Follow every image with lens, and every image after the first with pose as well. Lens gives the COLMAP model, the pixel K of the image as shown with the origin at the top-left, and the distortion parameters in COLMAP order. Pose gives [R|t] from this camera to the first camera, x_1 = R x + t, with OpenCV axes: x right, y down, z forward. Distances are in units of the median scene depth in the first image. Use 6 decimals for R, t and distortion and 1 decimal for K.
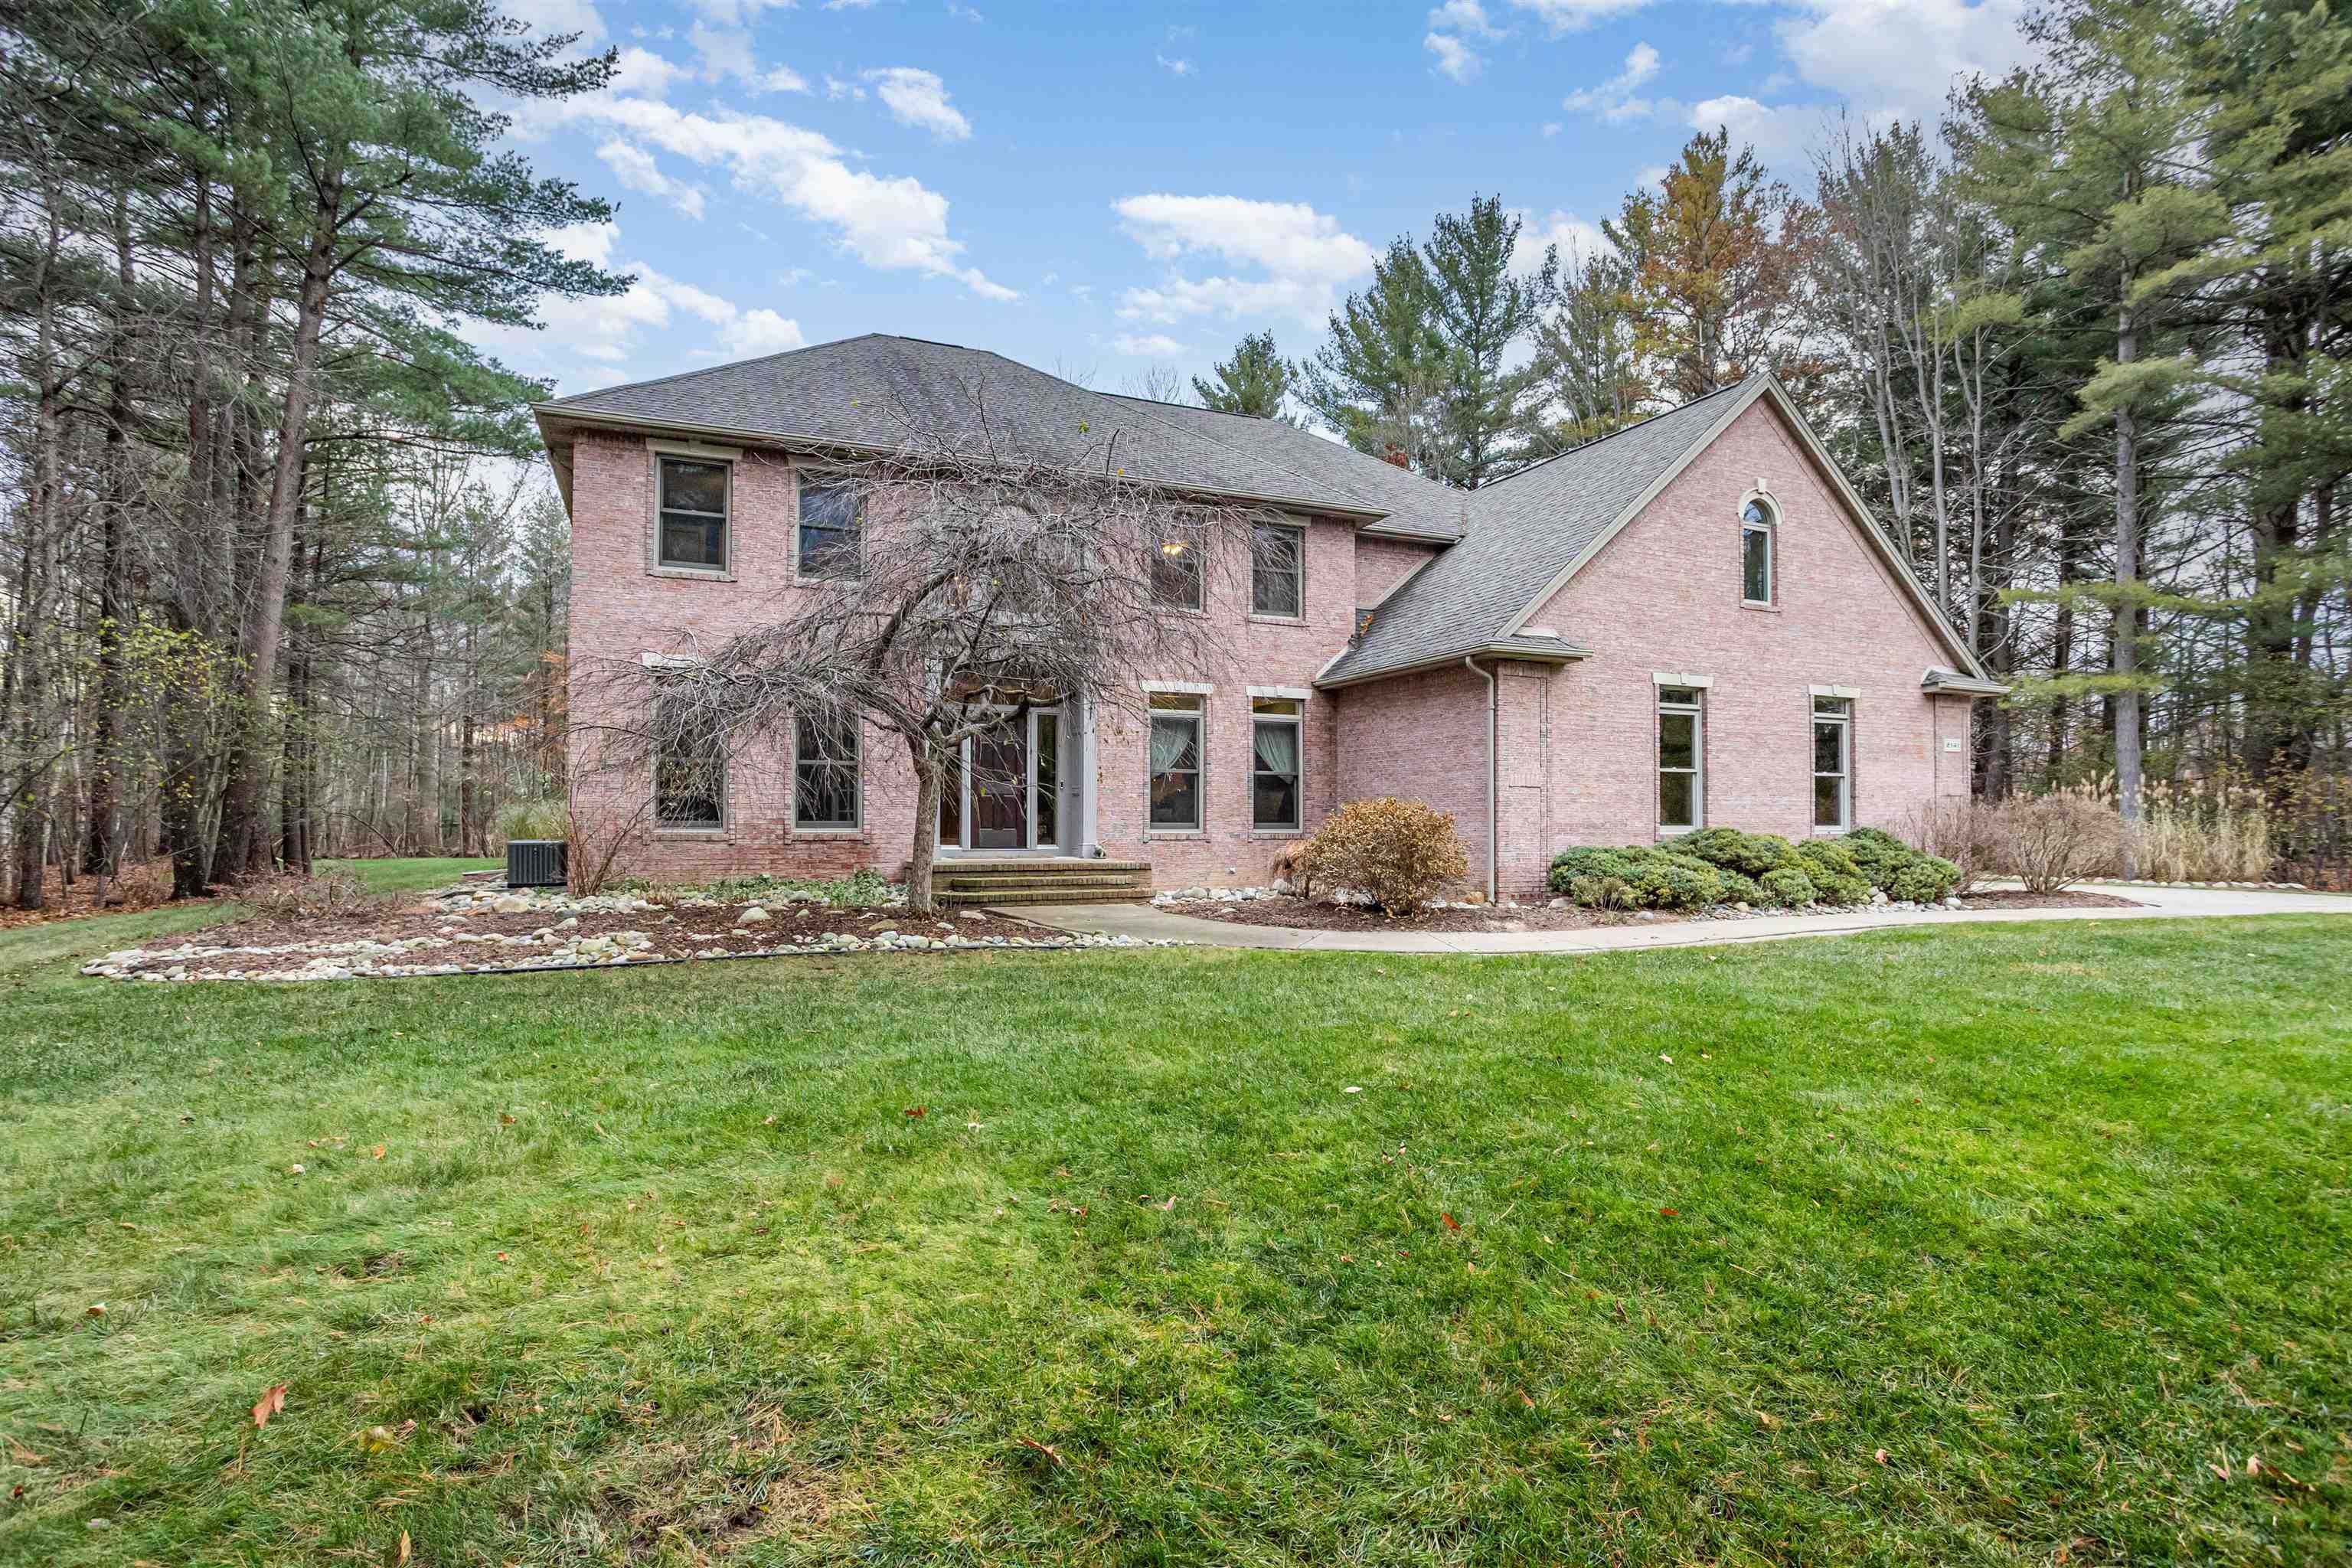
lens RADIAL K [[1139.6, 0, 1176.0], [0, 1139.6, 784.0], [0, 0, 1]] dist [-0.004650, -0.000014]
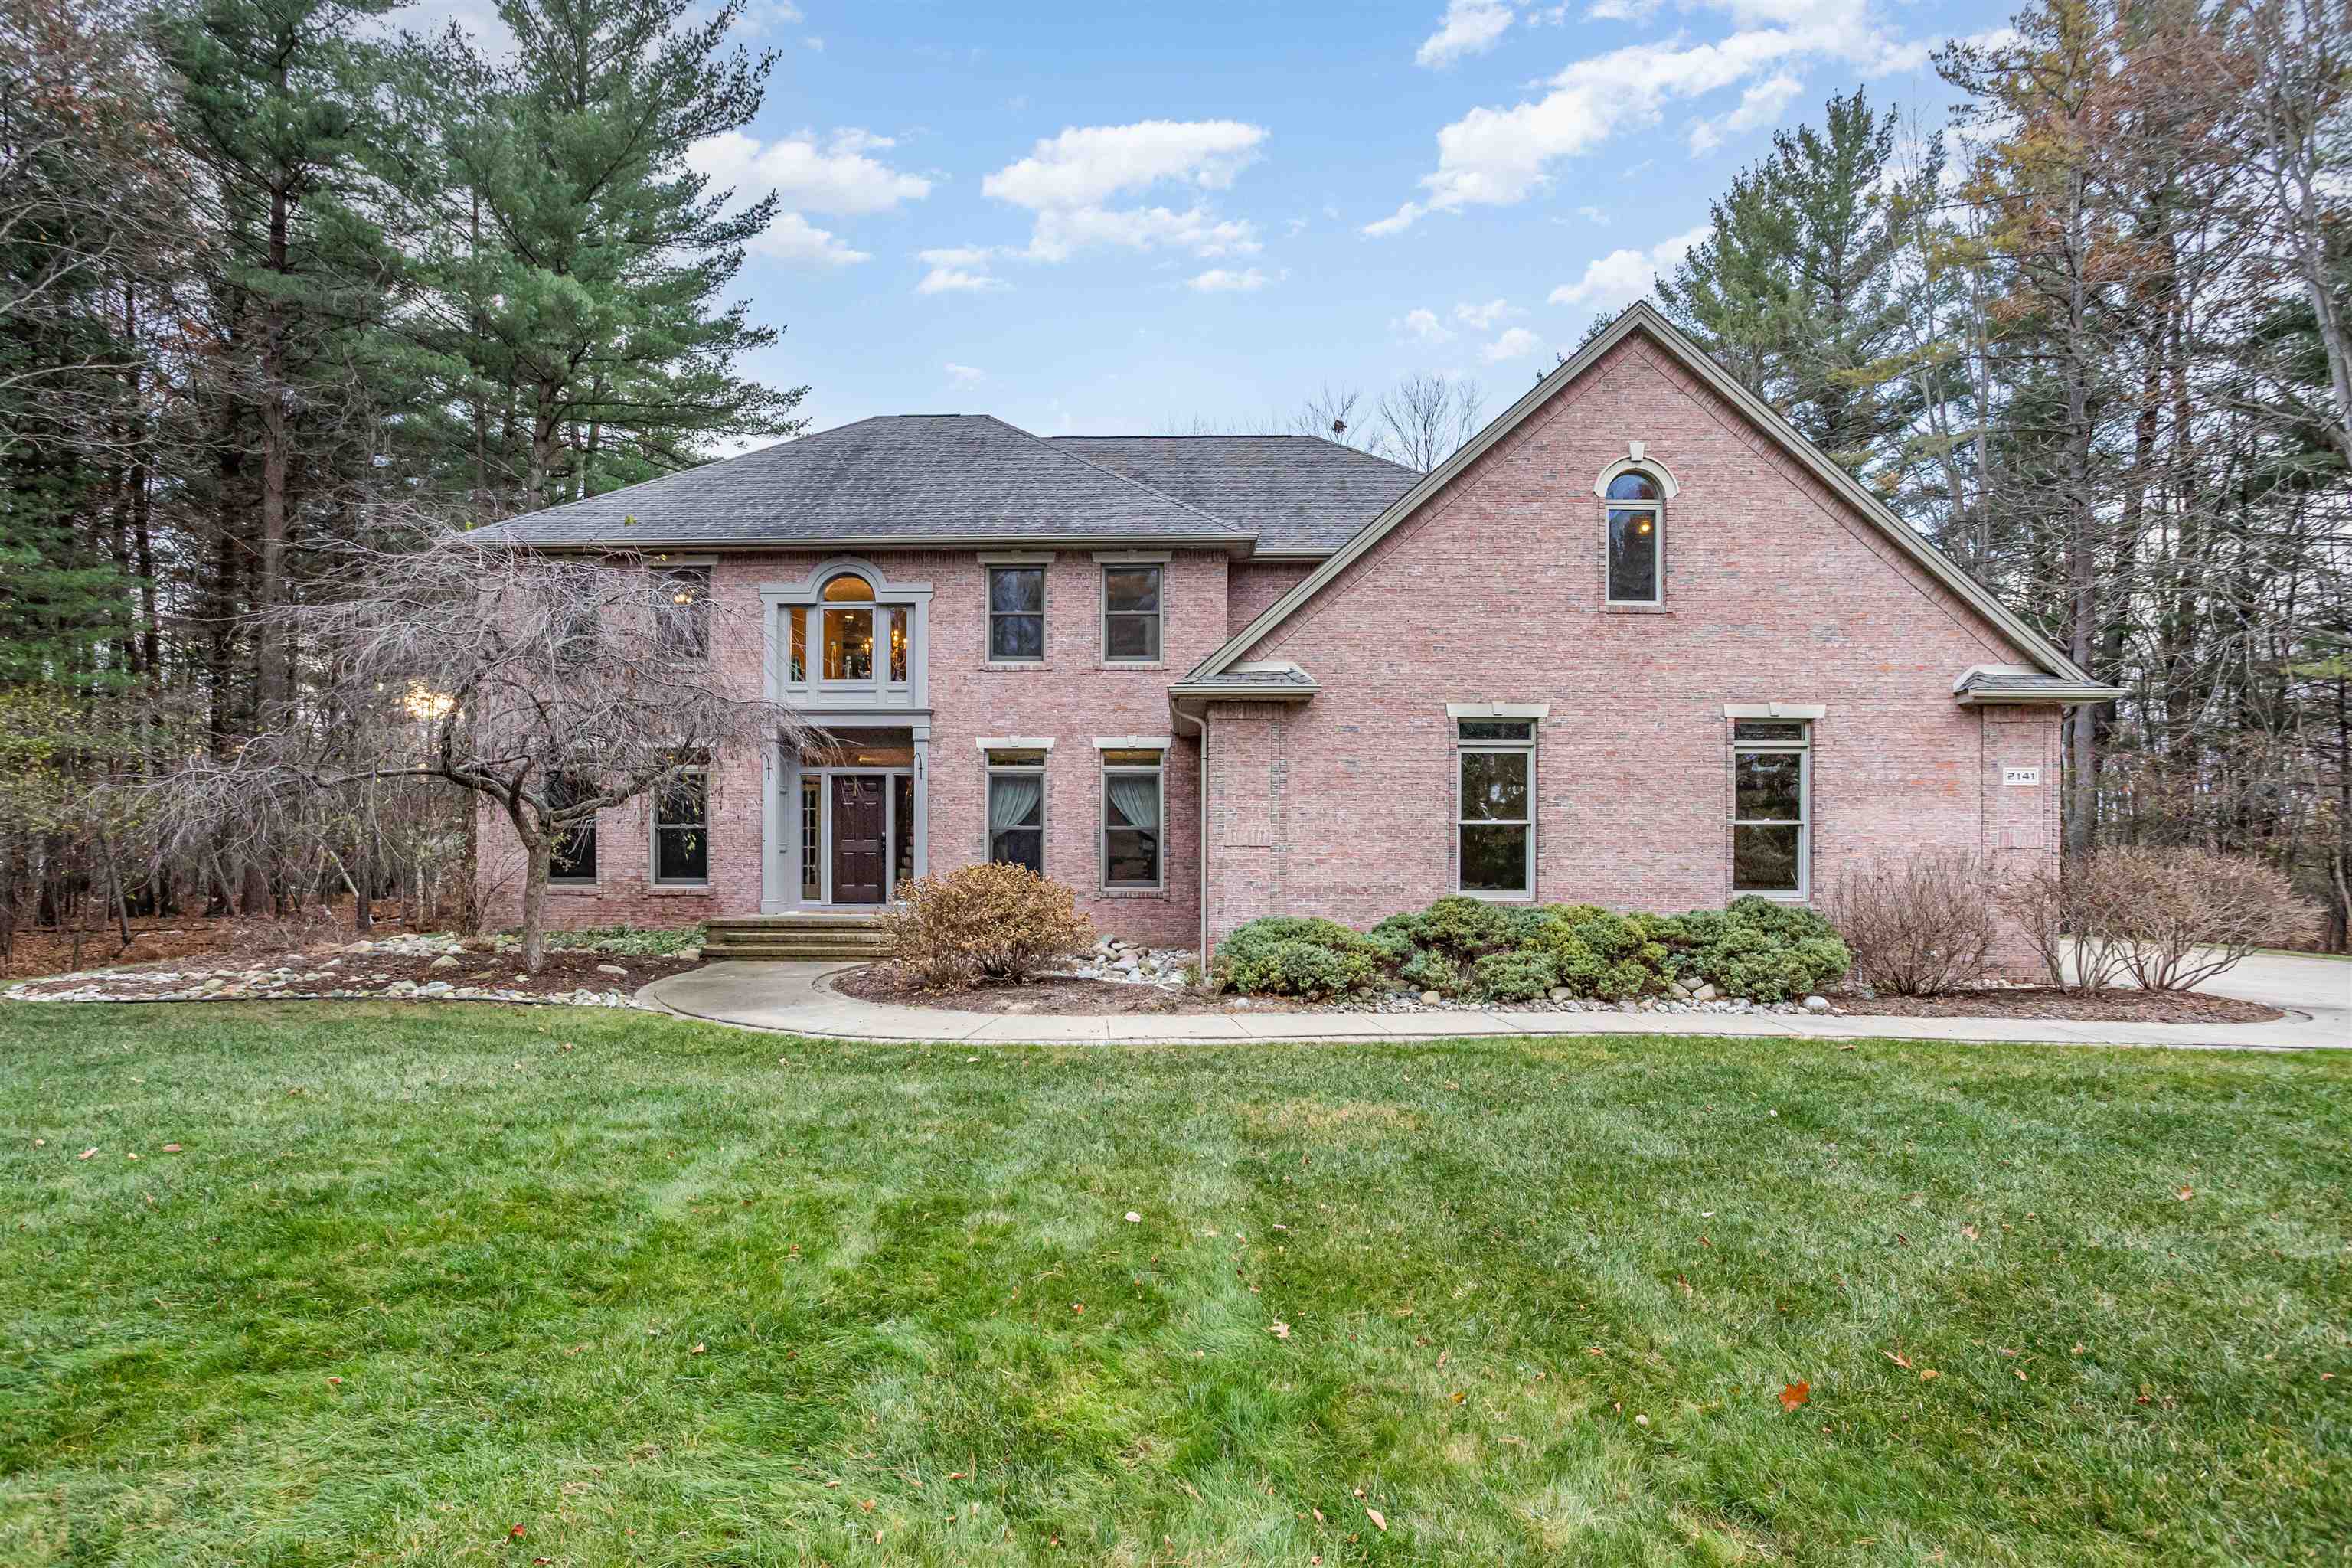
lens RADIAL K [[1144.9, 0, 1175.9], [0, 1144.9, 850.5], [0, 0, 1]] dist [-0.000969, -0.000426]
pose [[0.912429, -0.002186, -0.409230, 0.533927], [0.013760, 0.999584, 0.025339, -0.014725], [0.409004, -0.028751, 0.912080, 0.152206]]
